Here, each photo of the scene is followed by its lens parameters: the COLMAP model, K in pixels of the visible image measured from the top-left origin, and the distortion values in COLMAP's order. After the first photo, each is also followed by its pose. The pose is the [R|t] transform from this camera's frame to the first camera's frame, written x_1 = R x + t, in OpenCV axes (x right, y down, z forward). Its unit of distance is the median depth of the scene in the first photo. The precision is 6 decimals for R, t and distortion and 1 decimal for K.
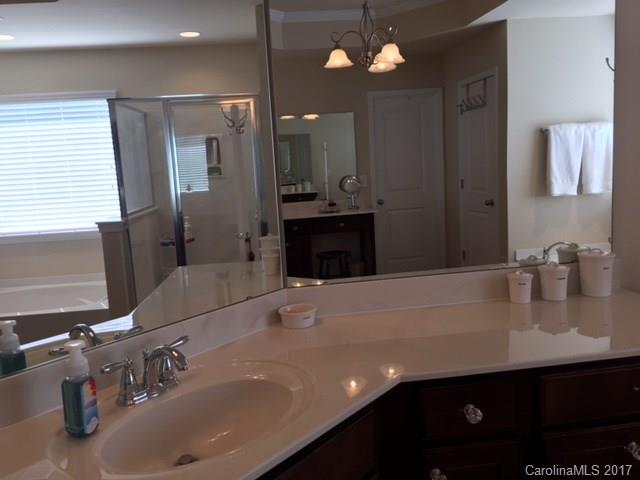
lens RADIAL K [[539.1, 0, 320.0], [0, 539.1, 240.0], [0, 0, 1]] dist [-0.003791, -0.010553]
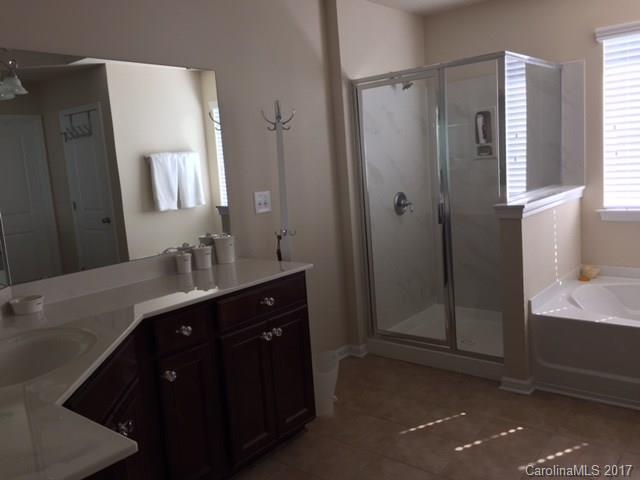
lens RADIAL K [[539.1, 0, 320.0], [0, 539.1, 240.0], [0, 0, 1]] dist [-0.003791, -0.010553]
pose [[0.728689, -0.086921, 0.679307, -0.141741], [0.117832, 0.993033, 0.000666, 0.025870], [-0.674632, 0.079559, 0.733854, -0.141955]]
